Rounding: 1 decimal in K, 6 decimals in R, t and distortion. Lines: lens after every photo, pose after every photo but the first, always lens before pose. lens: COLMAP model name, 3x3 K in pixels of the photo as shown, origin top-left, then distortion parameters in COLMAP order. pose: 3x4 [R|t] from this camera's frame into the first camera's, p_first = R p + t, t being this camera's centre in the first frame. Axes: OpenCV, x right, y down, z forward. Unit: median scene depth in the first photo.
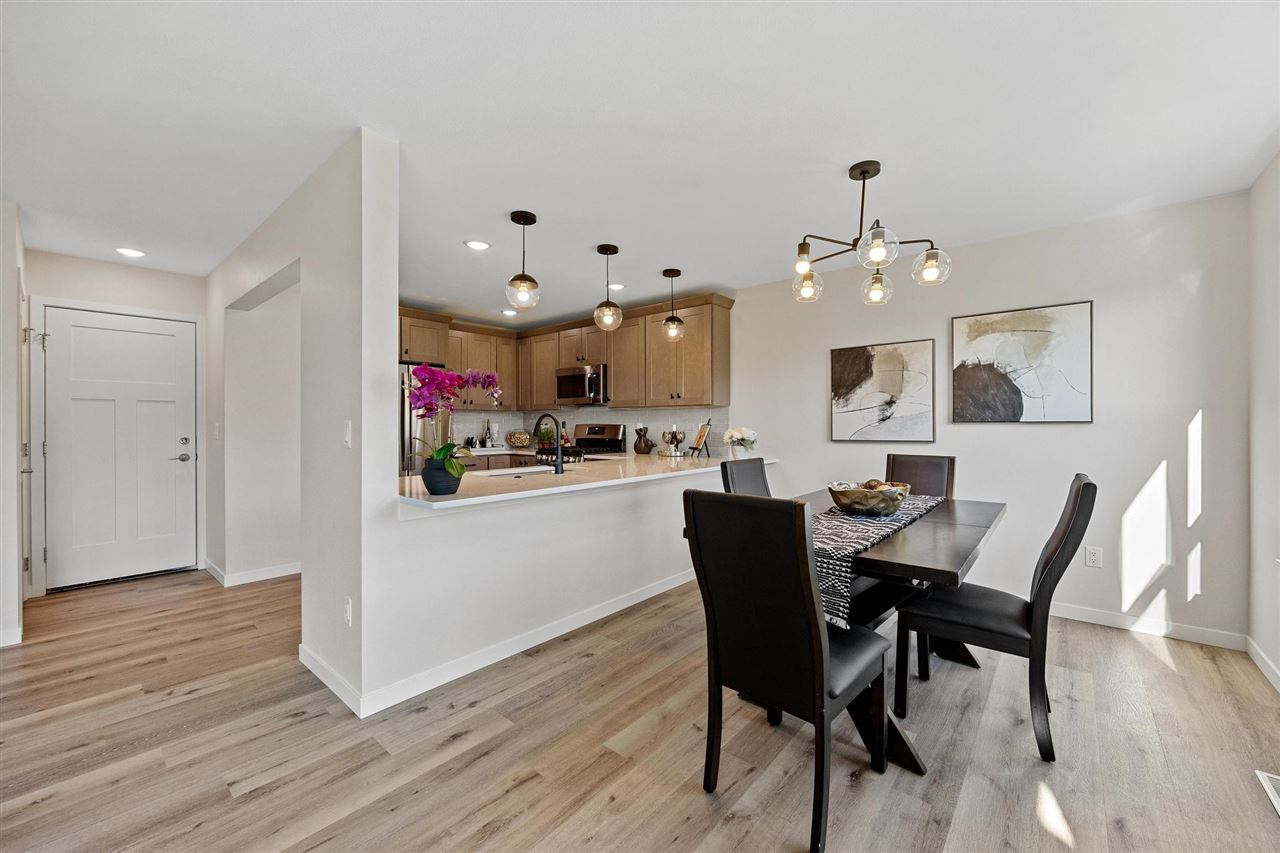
lens RADIAL K [[498.9, 0, 659.6], [0, 498.9, 425.3], [0, 0, 1]] dist [-0.011724, 0.000285]
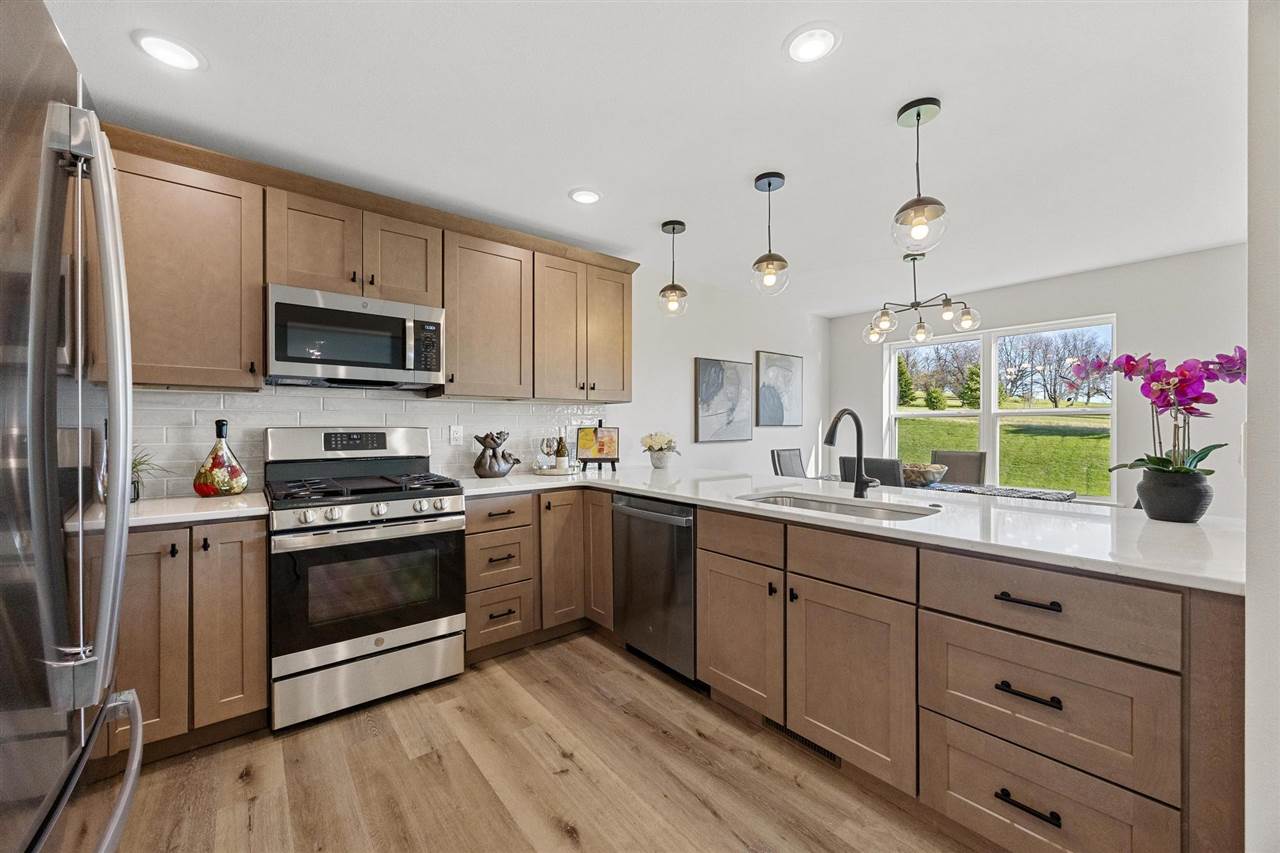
lens RADIAL K [[491.8, 0, 638.9], [0, 491.8, 429.8], [0, 0, 1]] dist [-0.002005, -0.000020]
pose [[0.207716, -0.005001, 0.978176, -0.925605], [0.002969, 0.999986, 0.004481, -0.001661], [-0.978185, 0.001974, 0.207728, 1.154408]]
